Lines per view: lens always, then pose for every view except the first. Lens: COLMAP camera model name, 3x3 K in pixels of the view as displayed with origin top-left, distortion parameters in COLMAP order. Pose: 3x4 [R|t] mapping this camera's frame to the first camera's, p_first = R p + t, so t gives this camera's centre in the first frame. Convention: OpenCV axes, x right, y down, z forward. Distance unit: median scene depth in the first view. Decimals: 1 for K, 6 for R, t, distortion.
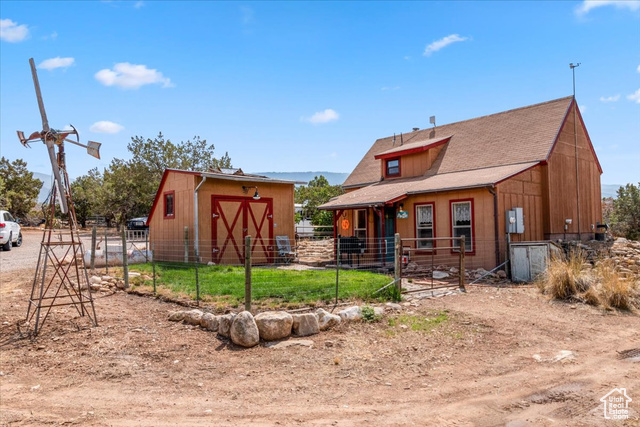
lens RADIAL K [[466.4, 0, 318.1], [0, 466.4, 212.9], [0, 0, 1]] dist [-0.004270, -0.004632]
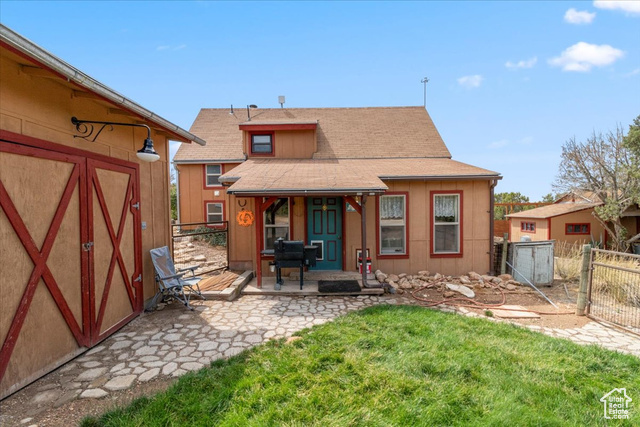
lens RADIAL K [[297.5, 0, 321.5], [0, 297.5, 217.1], [0, 0, 1]] dist [-0.002505, 0.001902]
pose [[0.643014, -0.020223, 0.765588, -0.209752], [-0.034839, 0.997844, 0.055619, -0.003649], [-0.765062, -0.062436, 0.640923, 0.717758]]
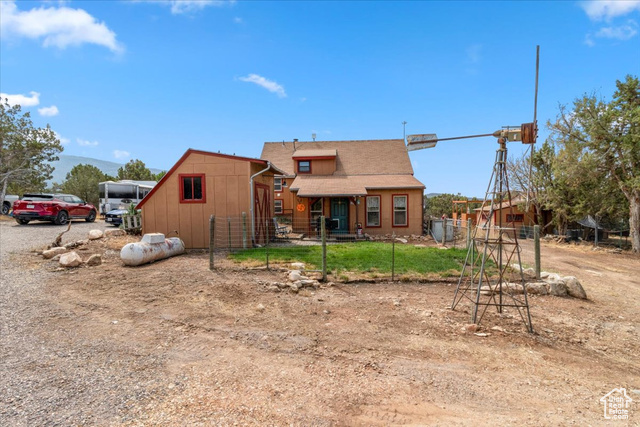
lens RADIAL K [[305.9, 0, 323.3], [0, 305.9, 217.3], [0, 0, 1]] dist [0.000129, 0.000463]
pose [[0.685152, -0.025889, 0.727940, -0.593399], [-0.032998, 0.997239, 0.066525, -0.009453], [-0.727652, -0.069600, 0.682406, 0.385094]]
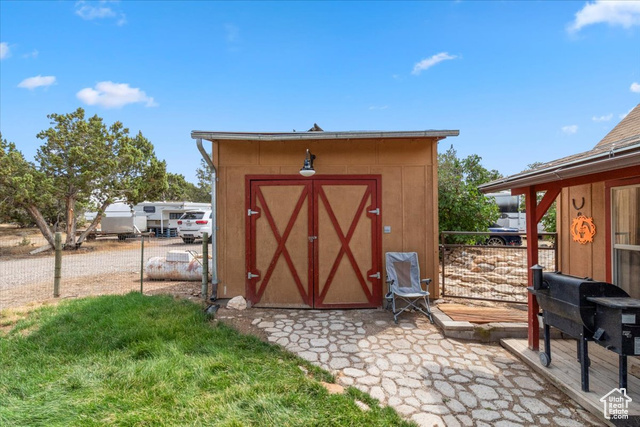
lens RADIAL K [[297.5, 0, 323.3], [0, 297.5, 221.9], [0, 0, 1]] dist [-0.002505, 0.001902]
pose [[0.734773, 0.004164, -0.678300, 0.074604], [0.023091, 0.999248, 0.031148, 0.007348], [0.677920, -0.038550, 0.734125, 0.756557]]
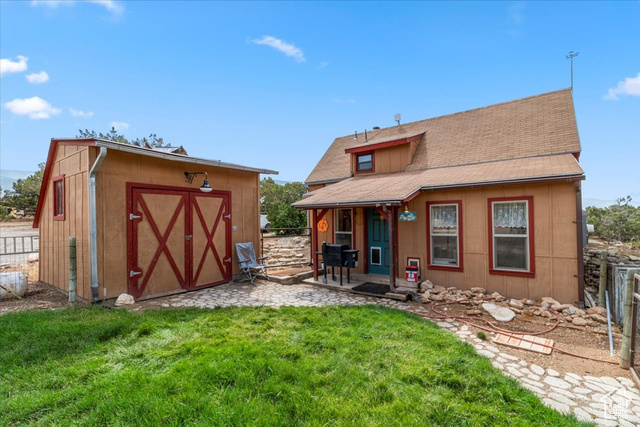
lens RADIAL K [[297.5, 0, 323.4], [0, 297.5, 217.0], [0, 0, 1]] dist [-0.002505, 0.001902]
pose [[0.976134, 0.004745, 0.217119, -0.059584], [-0.012519, 0.999328, 0.034443, -0.009879], [-0.216810, -0.036339, 0.975537, 0.535692]]
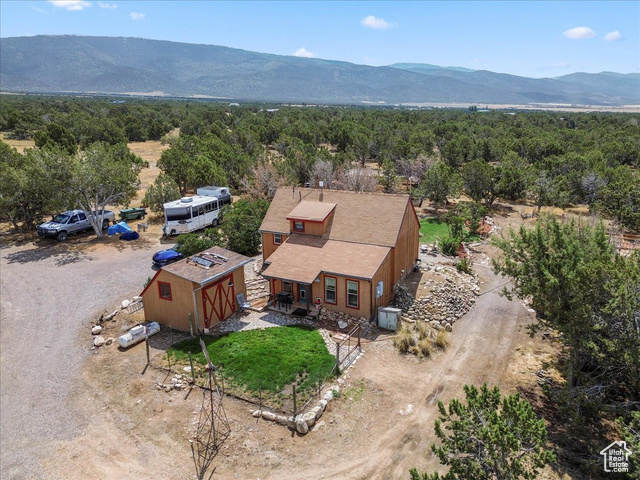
lens RADIAL K [[454.5, 0, 320.9], [0, 454.5, 239.1], [0, 0, 1]] dist [0.041015, -0.012928]
pose [[0.933931, -0.104344, 0.341885, -0.338275], [-0.009354, 0.948984, 0.315185, -0.633875], [-0.357331, -0.297559, 0.885310, -0.401266]]
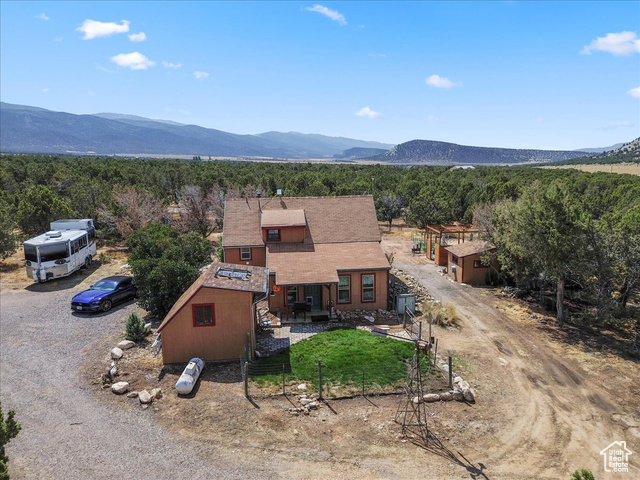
lens RADIAL K [[454.5, 0, 321.5], [0, 454.5, 239.2], [0, 0, 1]] dist [0.041015, -0.012928]
pose [[0.575191, -0.146091, 0.804868, -1.044642], [-0.030617, 0.979389, 0.199648, -0.440986], [-0.817446, -0.139479, 0.558863, 0.153084]]
